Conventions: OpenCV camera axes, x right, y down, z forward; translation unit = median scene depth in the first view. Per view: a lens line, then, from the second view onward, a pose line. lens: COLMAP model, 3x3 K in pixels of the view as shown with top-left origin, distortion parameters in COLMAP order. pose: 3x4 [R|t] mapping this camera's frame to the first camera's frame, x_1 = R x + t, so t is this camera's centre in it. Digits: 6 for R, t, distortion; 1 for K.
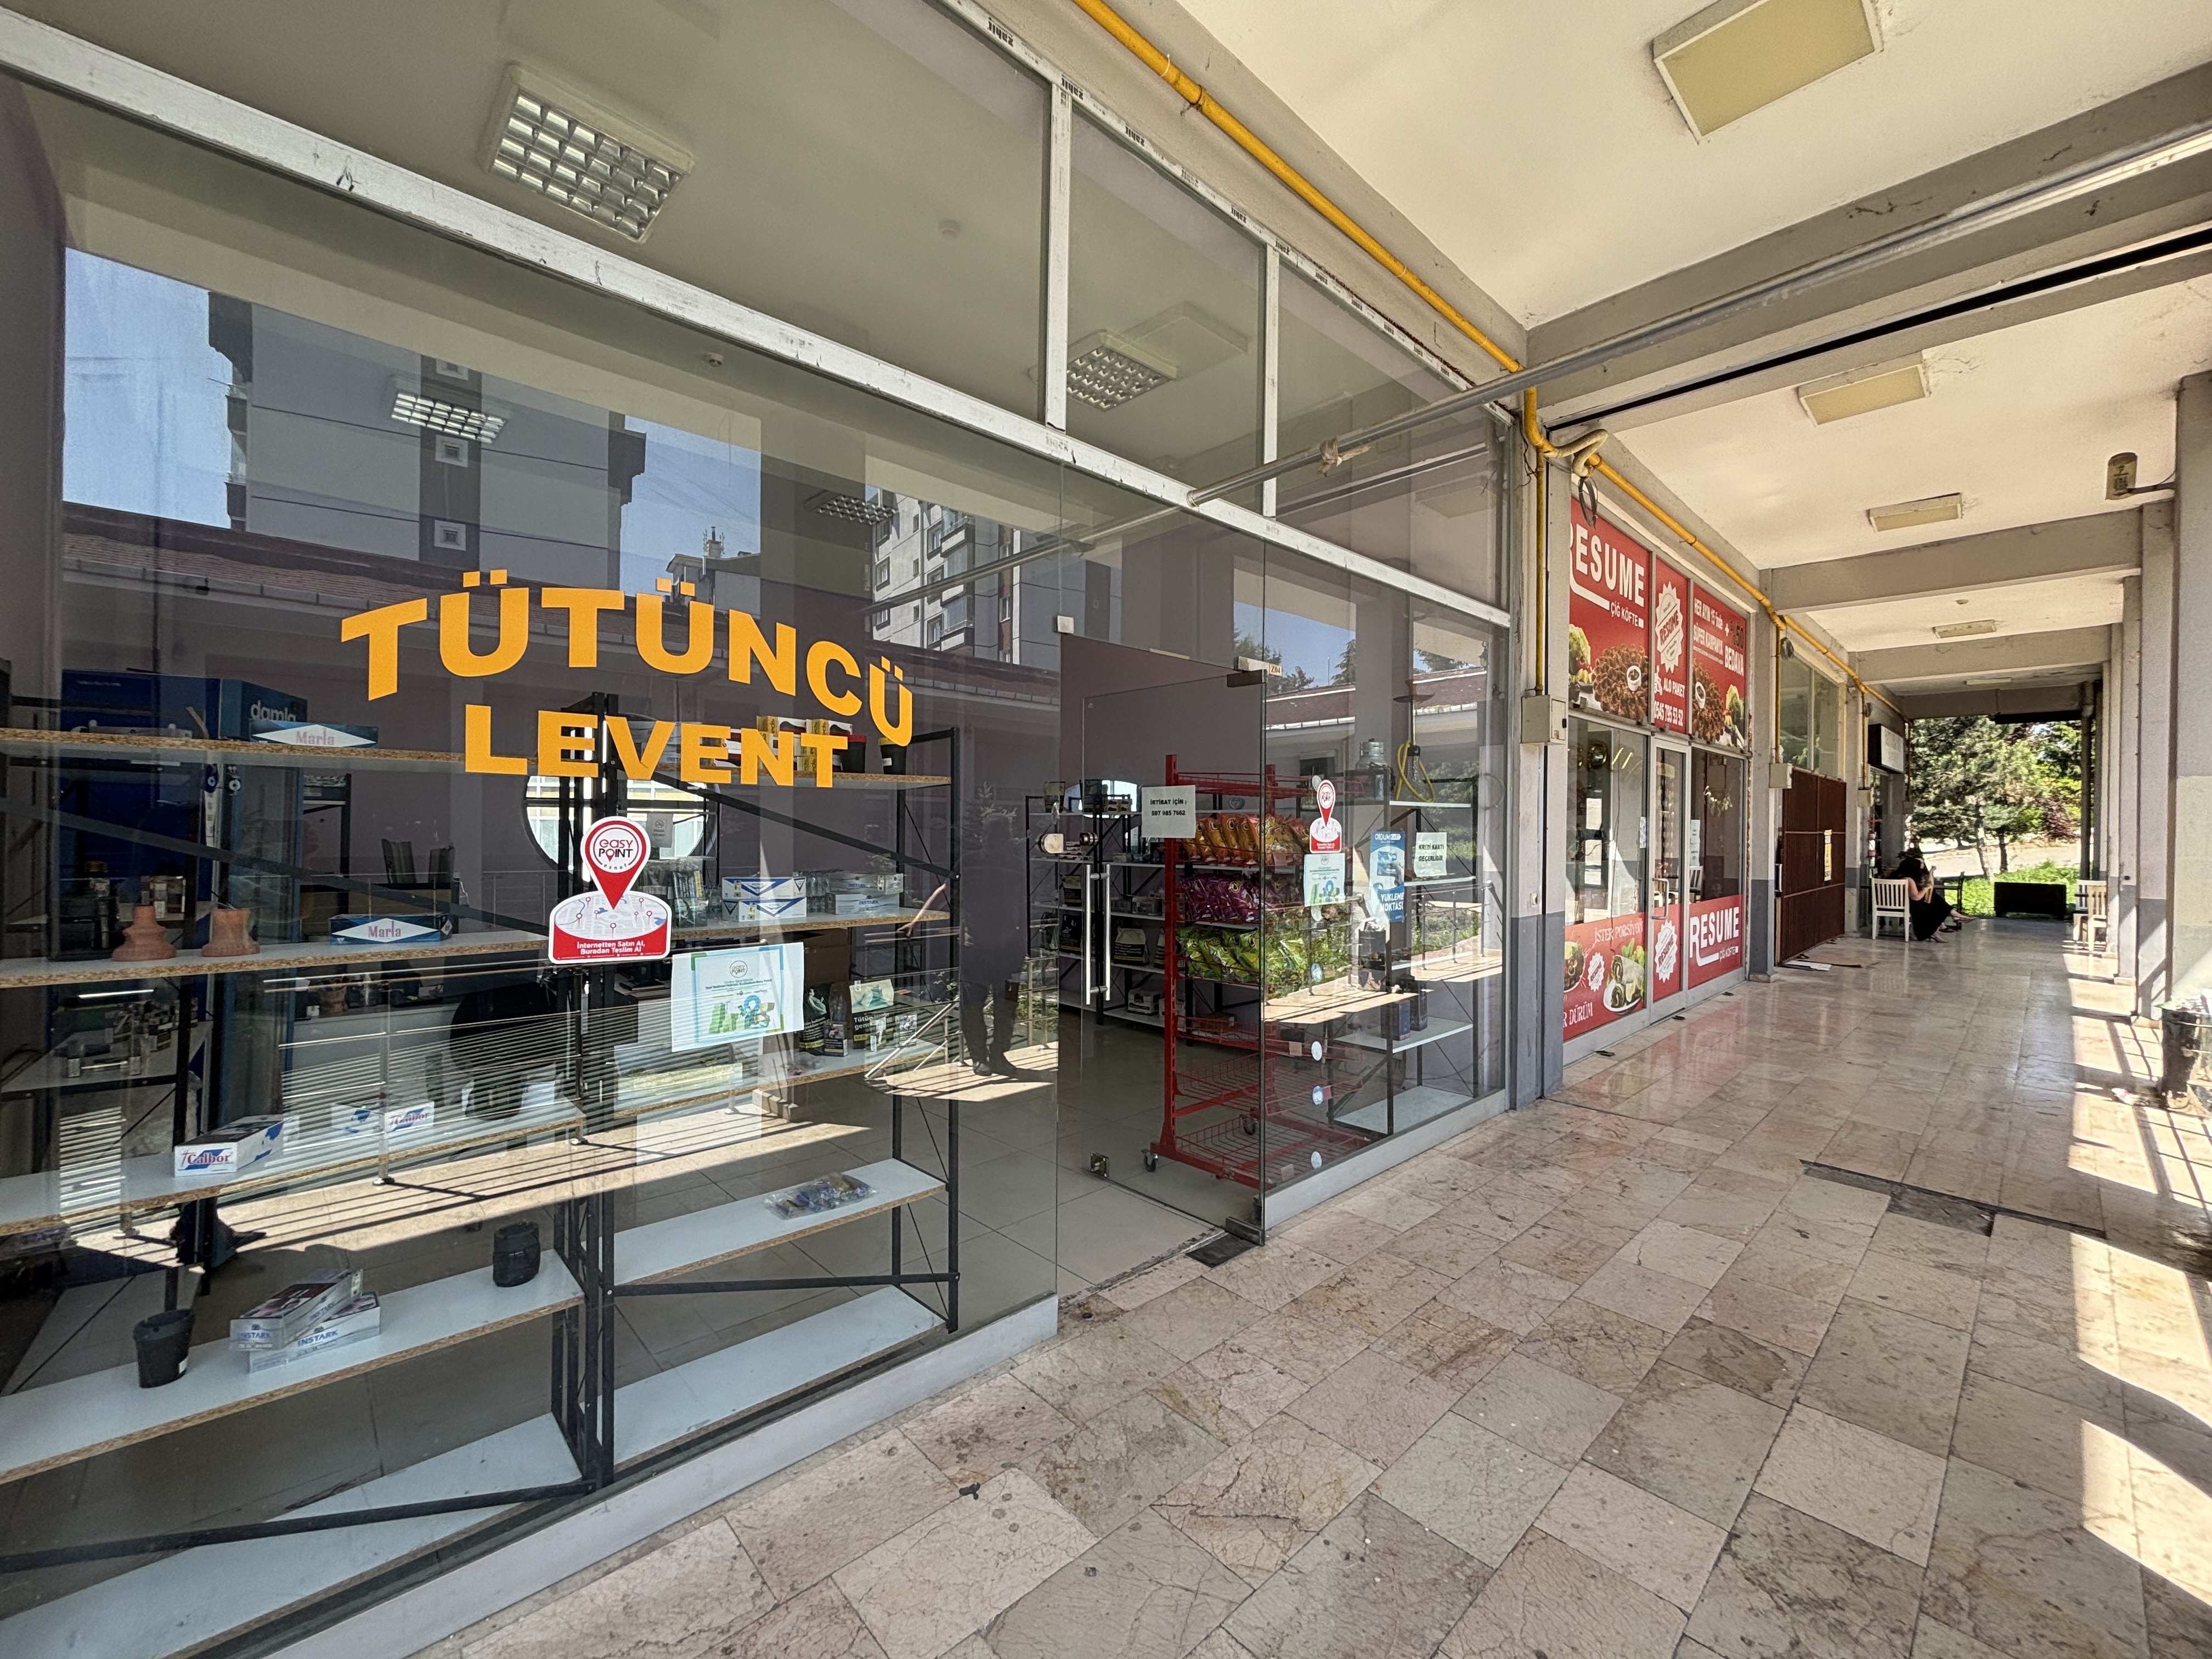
lens RADIAL K [[890.9, 0, 1108.9], [0, 890.9, 825.8], [0, 0, 1]] dist [-0.003685, 0.000795]
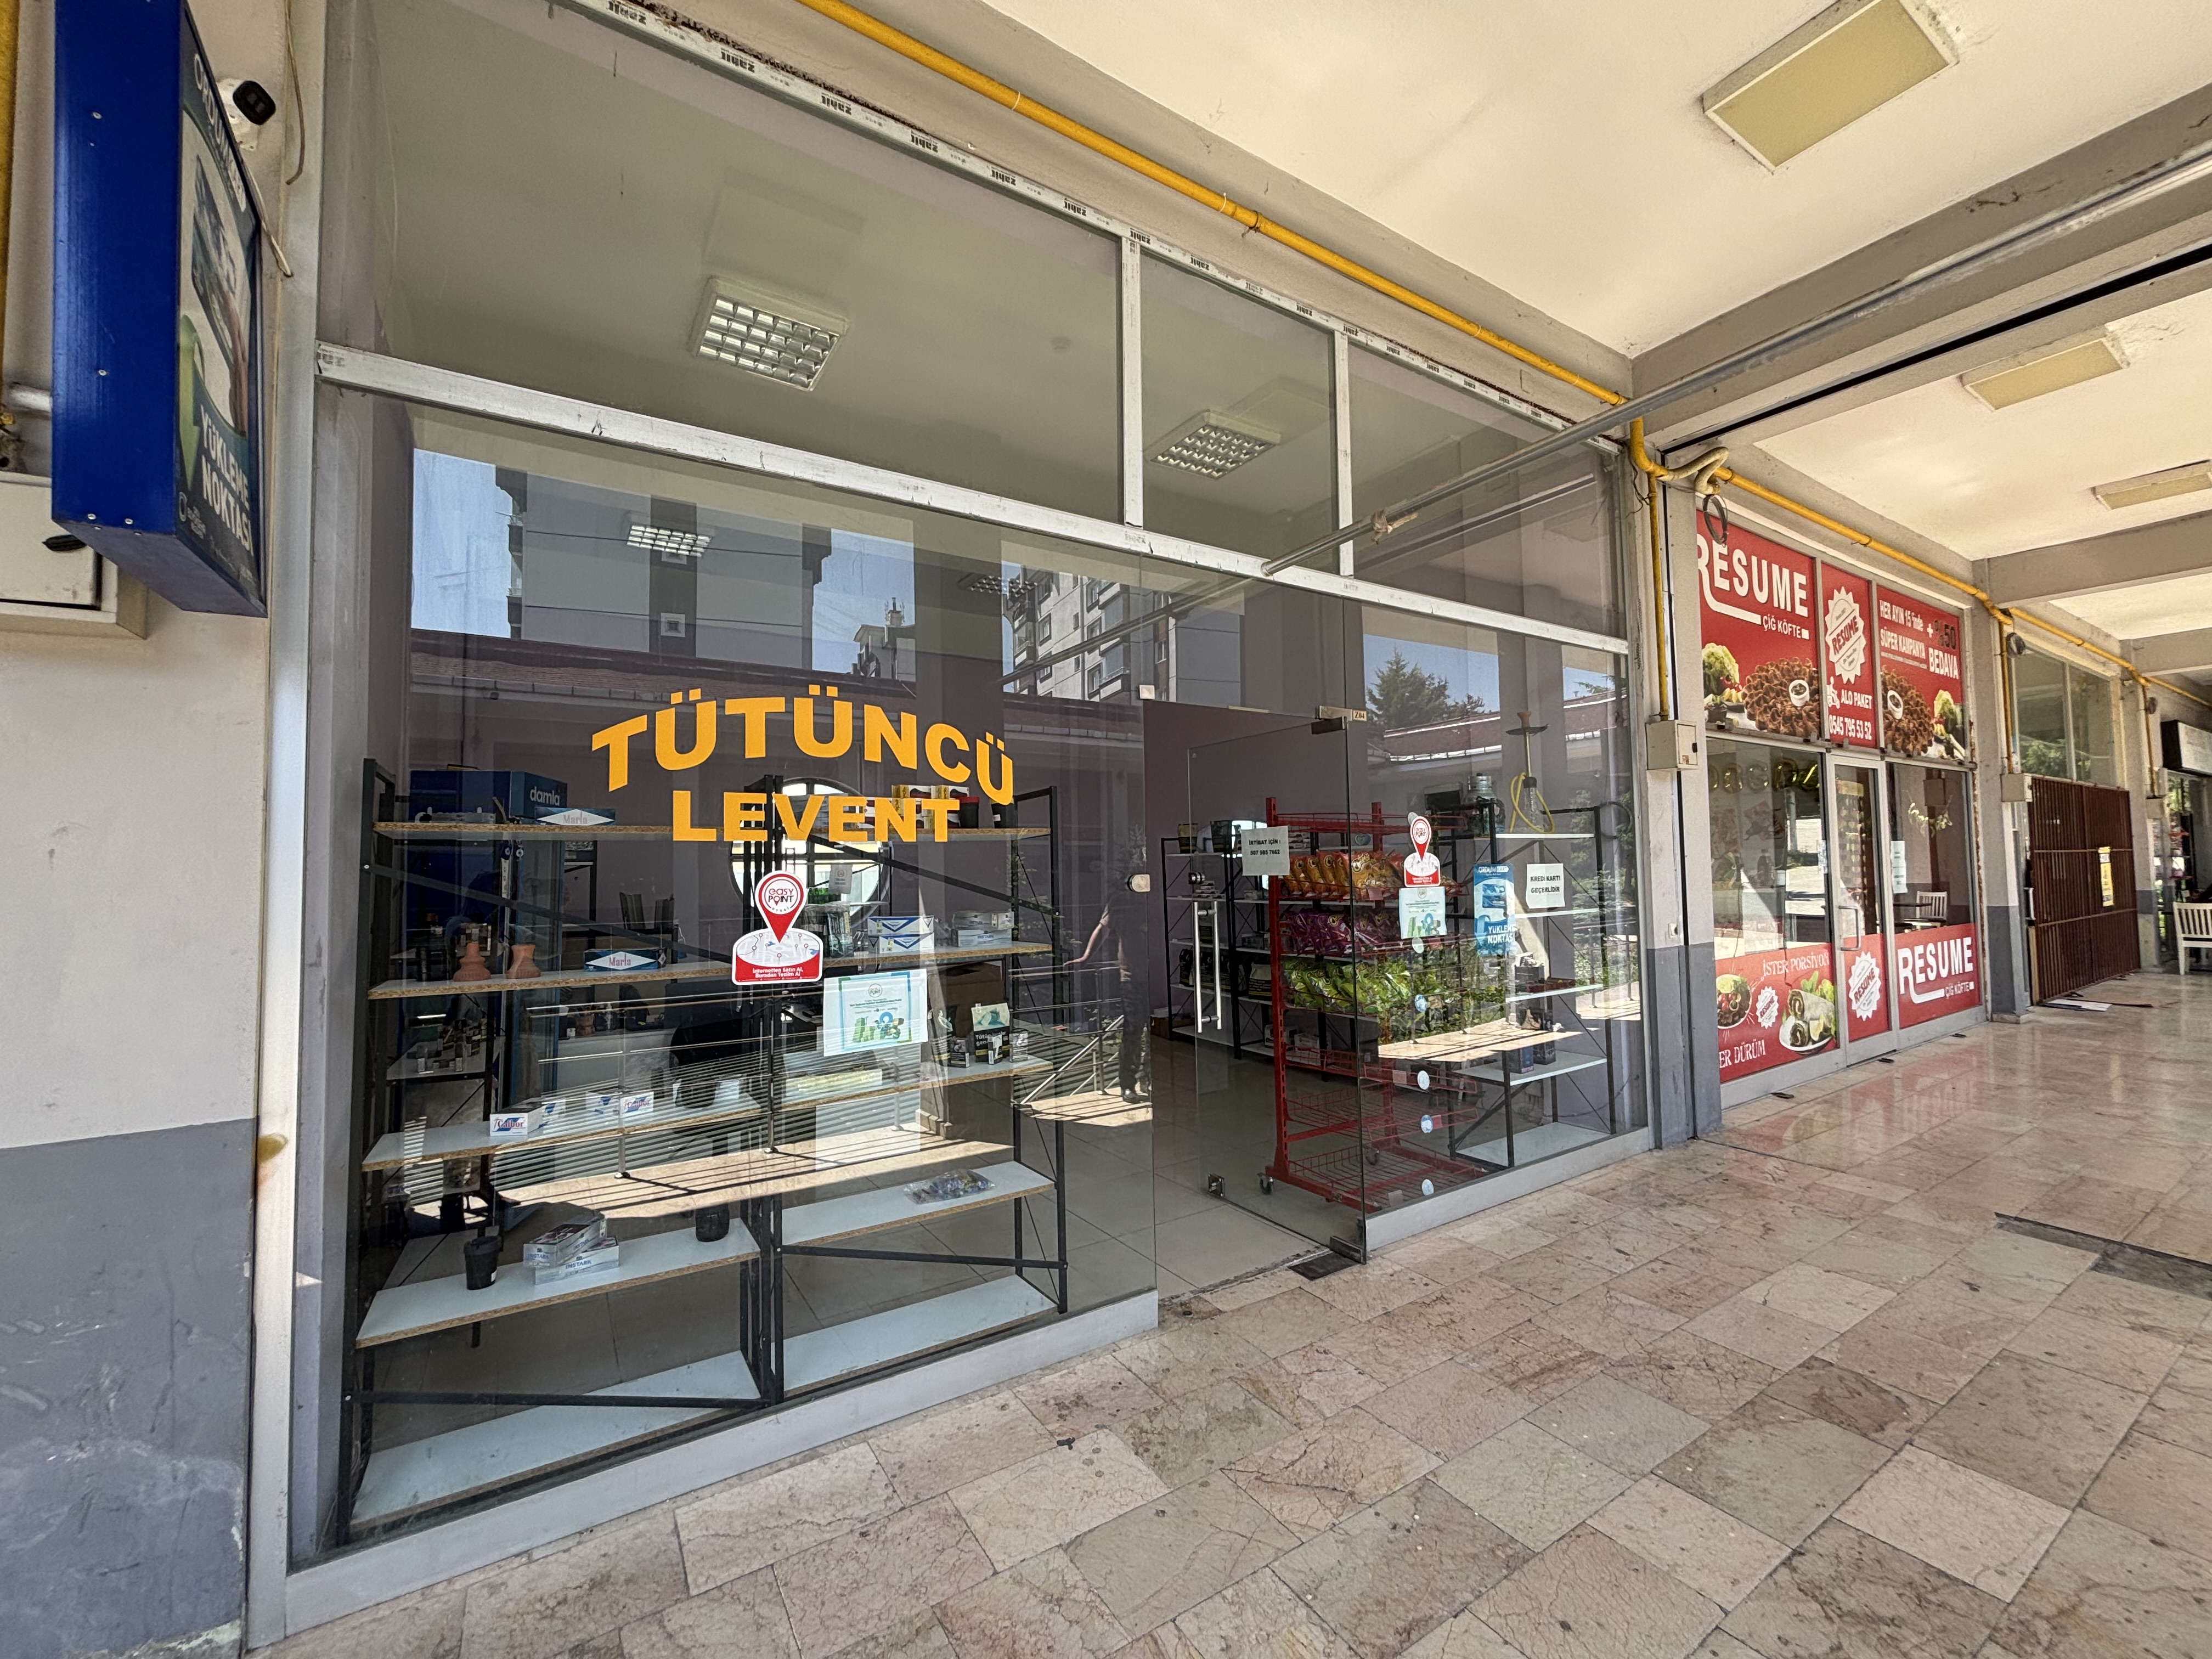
lens RADIAL K [[890.4, 0, 1107.6], [0, 890.4, 826.2], [0, 0, 1]] dist [-0.005229, 0.000224]
pose [[0.982355, -0.033909, -0.183926, 0.086588], [0.025760, 0.998585, -0.046513, -0.001370], [0.185243, 0.040954, 0.981839, -0.103374]]
